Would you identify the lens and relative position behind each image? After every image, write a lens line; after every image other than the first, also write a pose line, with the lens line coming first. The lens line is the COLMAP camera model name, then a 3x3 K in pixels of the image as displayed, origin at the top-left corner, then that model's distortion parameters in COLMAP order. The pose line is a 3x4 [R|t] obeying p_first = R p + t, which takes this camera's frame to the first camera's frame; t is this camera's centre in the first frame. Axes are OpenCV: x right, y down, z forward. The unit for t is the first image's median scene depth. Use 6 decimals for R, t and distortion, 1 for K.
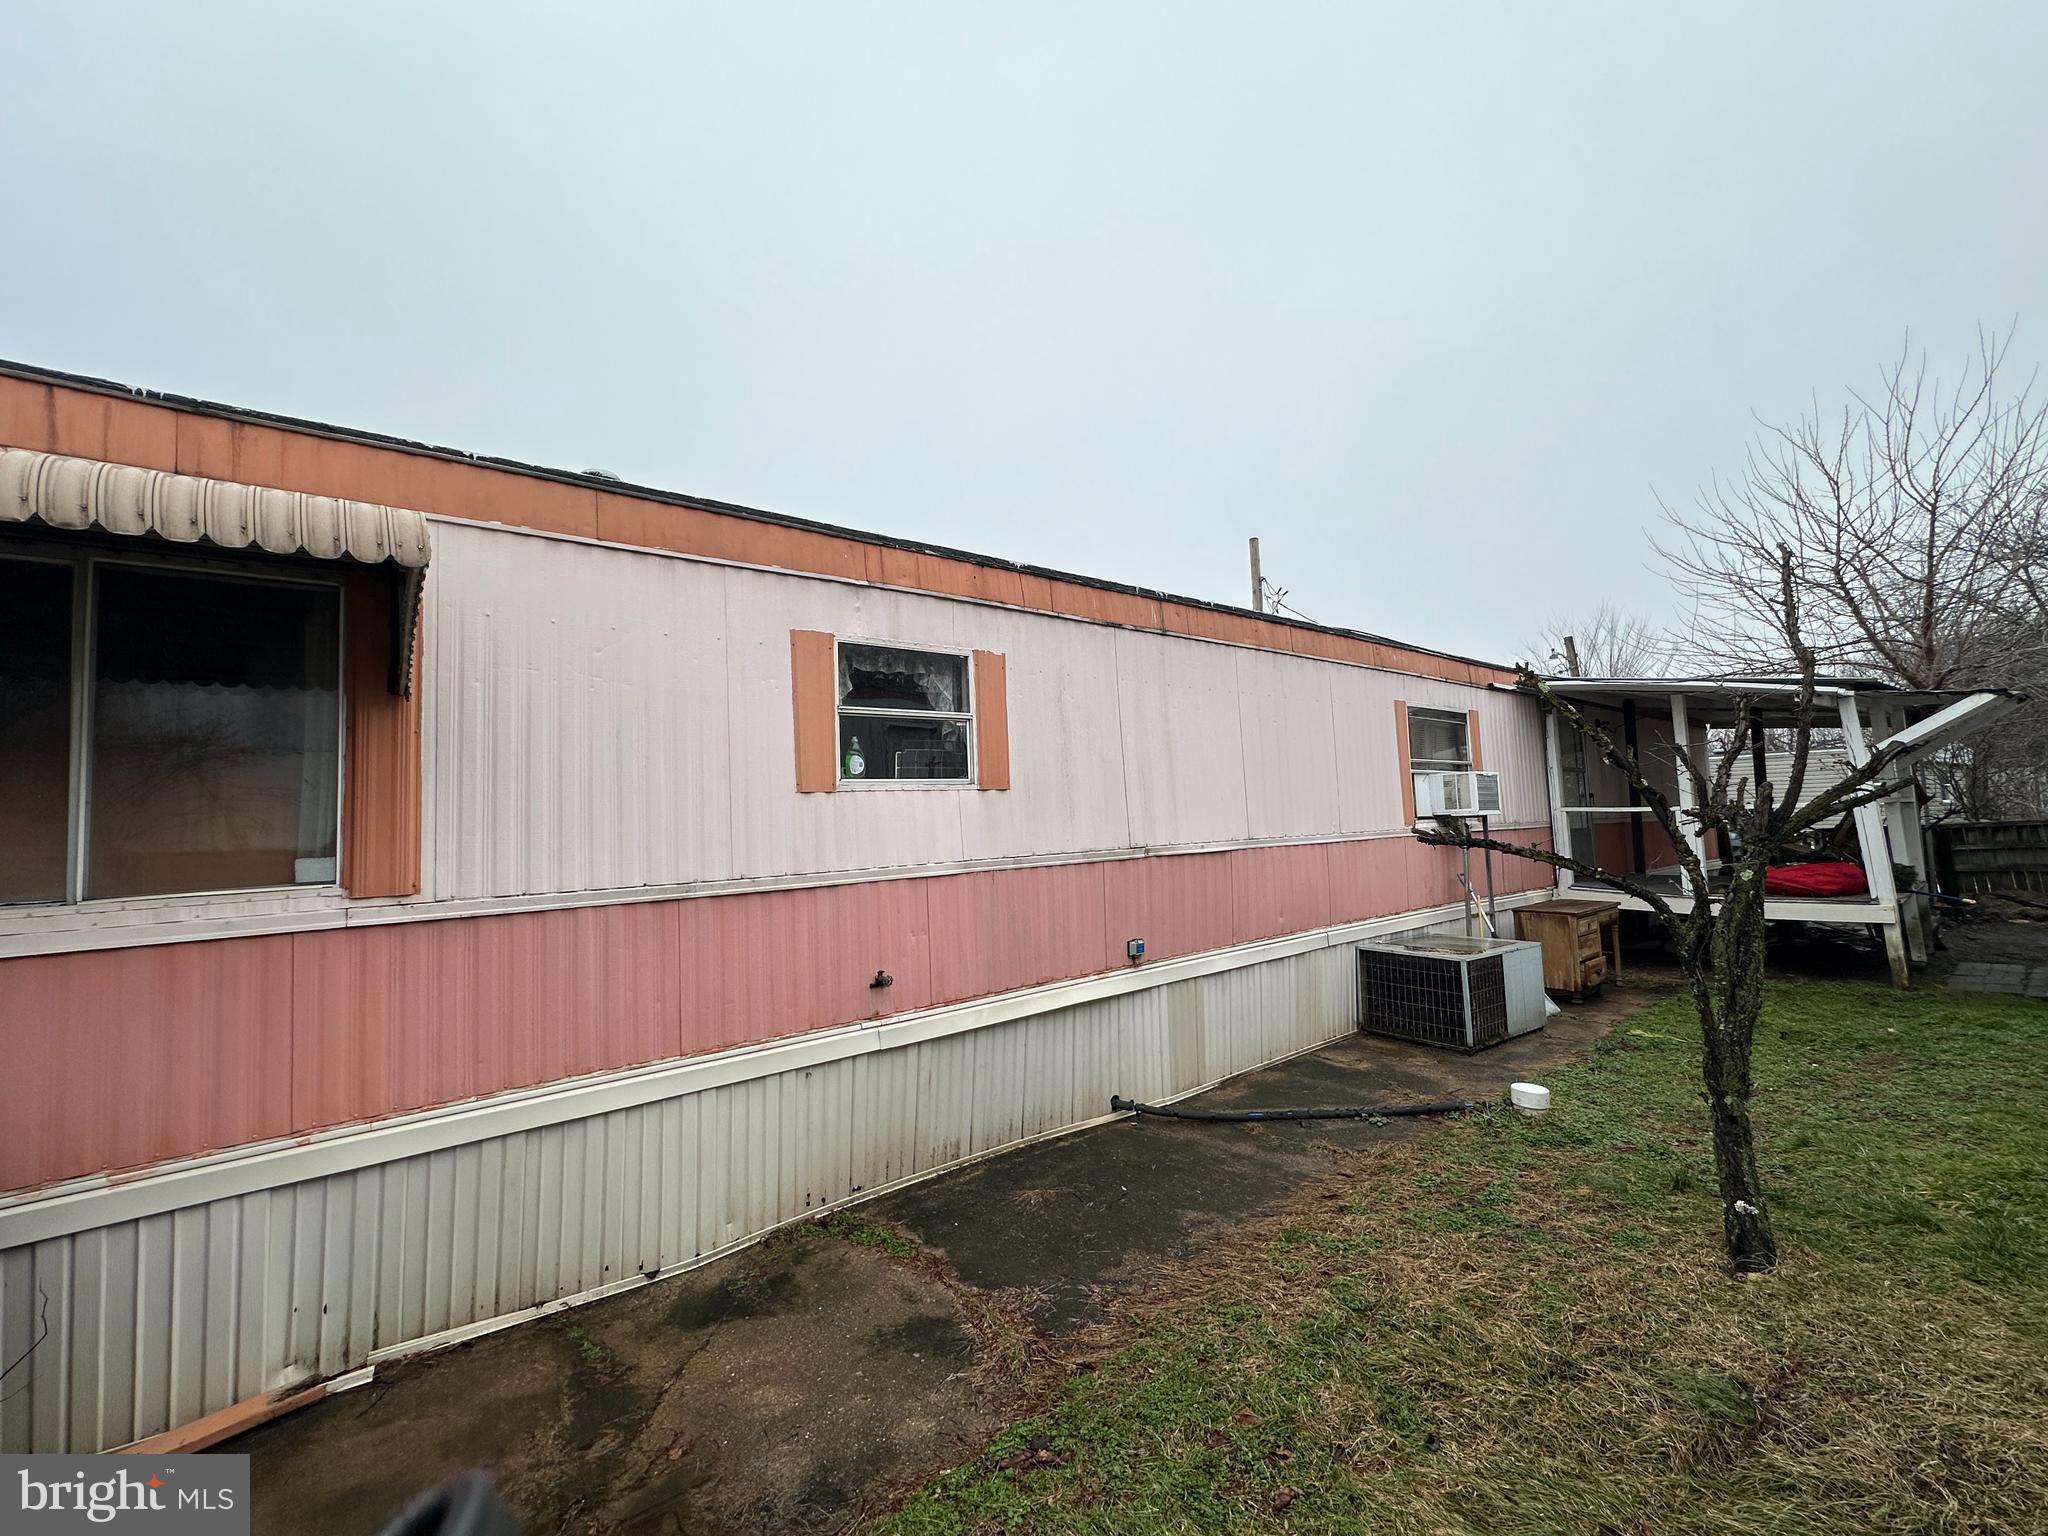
lens RADIAL K [[820.9, 0, 1009.0], [0, 820.9, 775.4], [0, 0, 1]] dist [-0.001926, 0.001223]
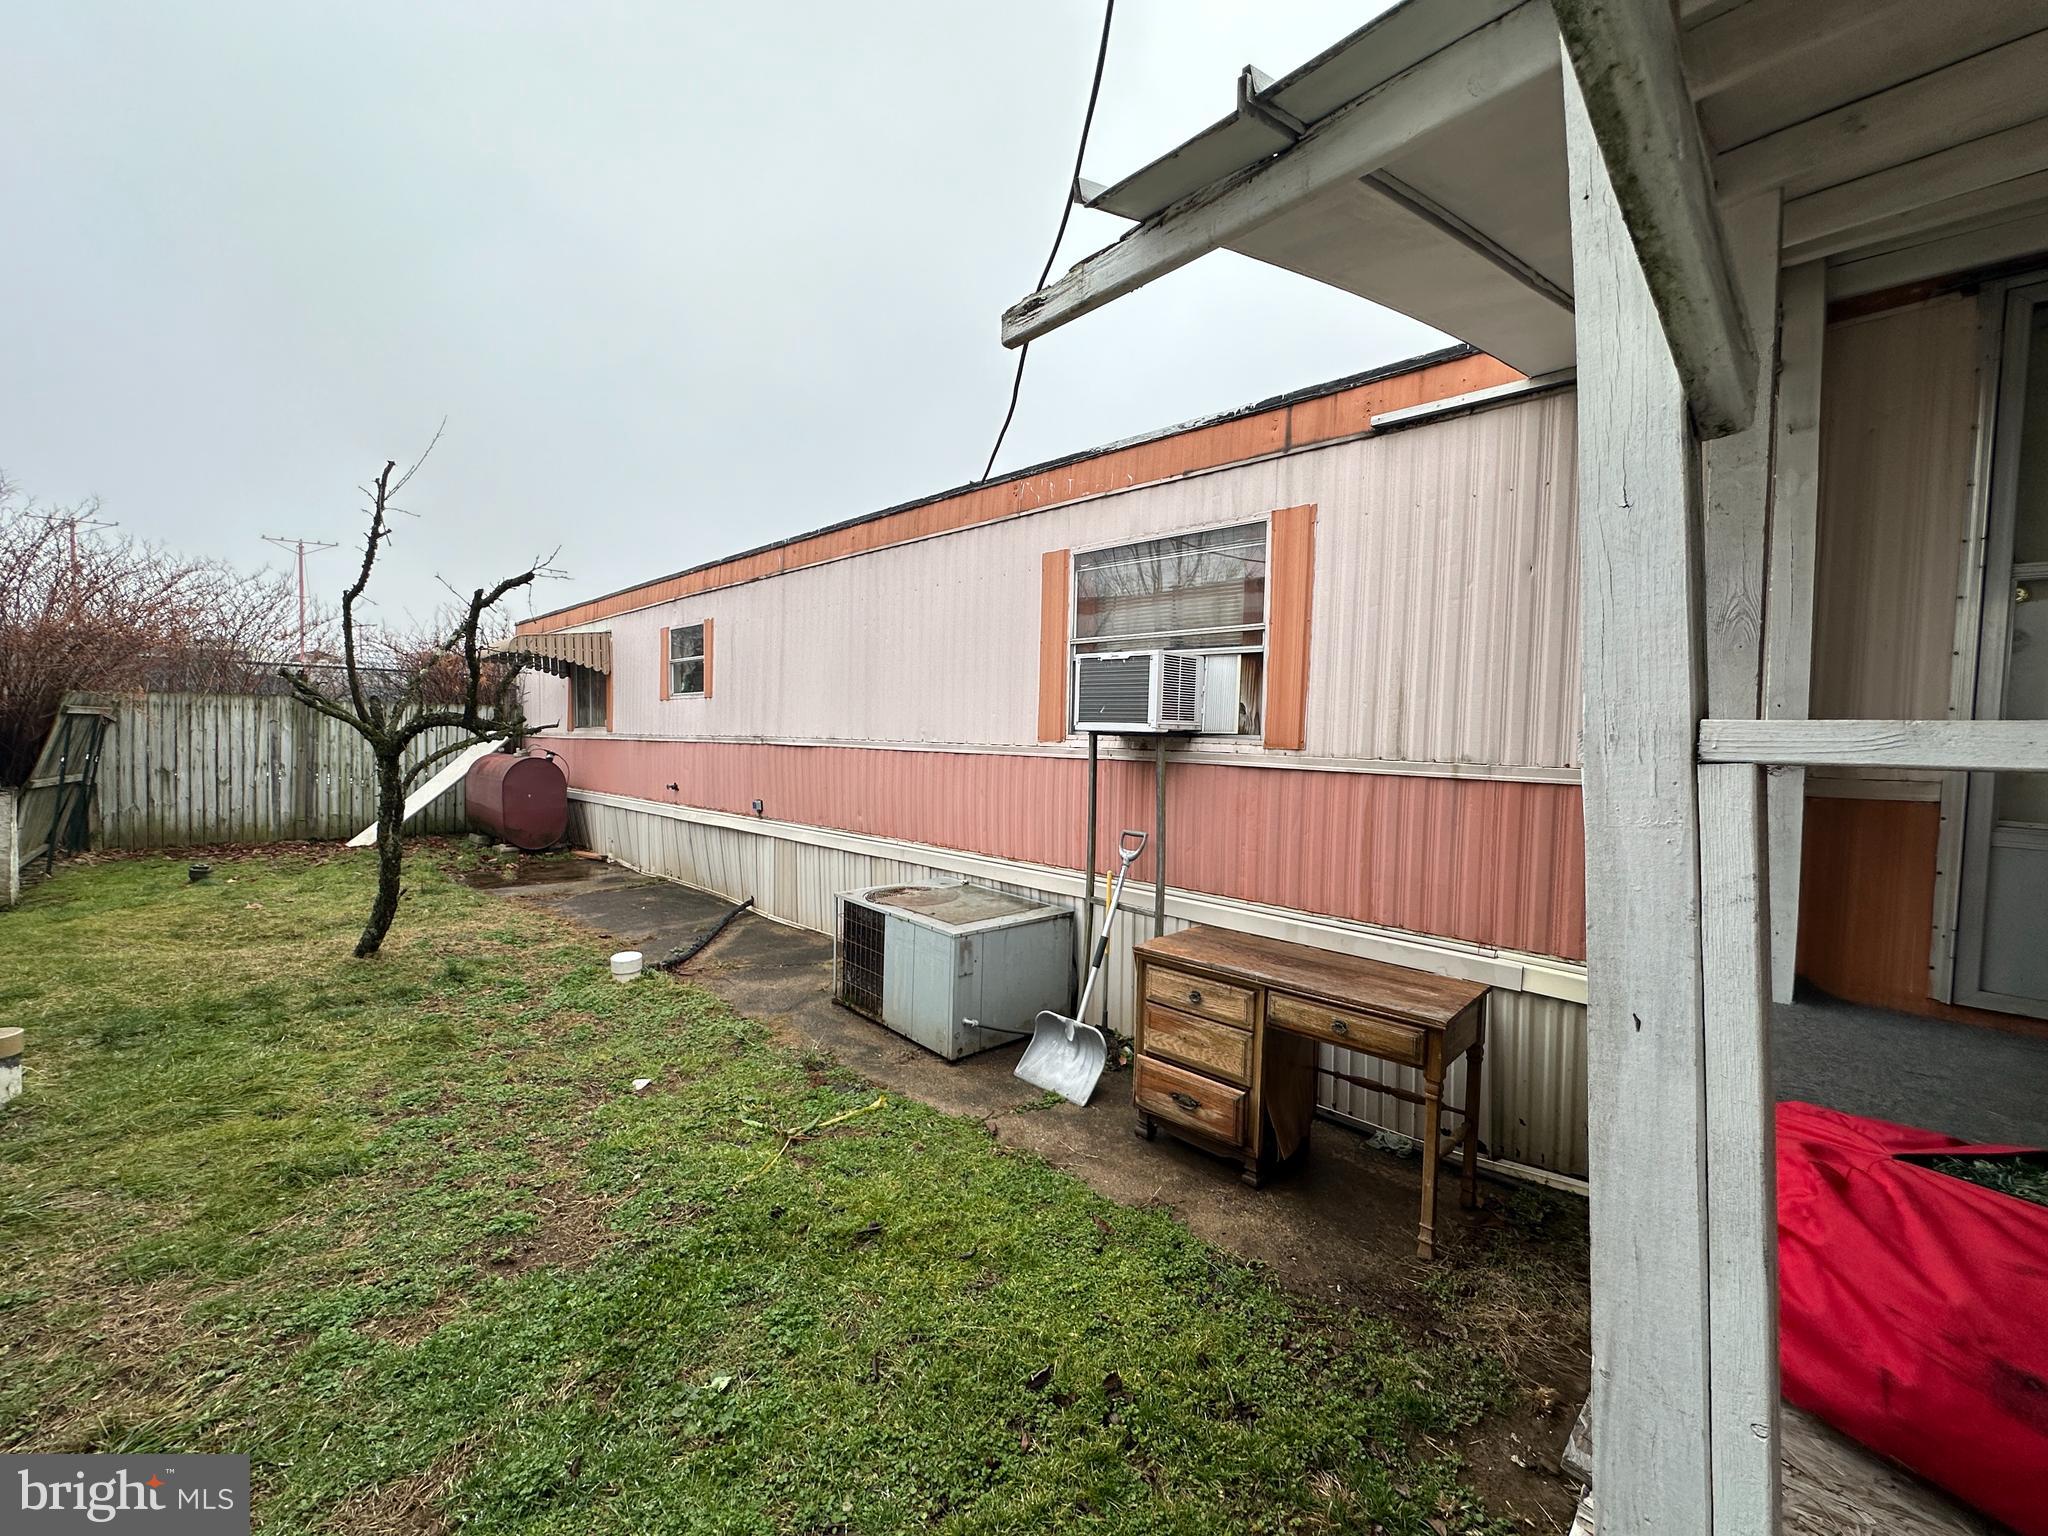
lens RADIAL K [[820.9, 0, 1006.1], [0, 820.9, 758.7], [0, 0, 1]] dist [-0.001926, 0.001223]
pose [[0.125760, 0.090198, -0.987952, 1.405551], [0.057873, 0.993495, 0.098071, 0.008590], [0.990371, -0.069509, 0.119722, 1.081115]]
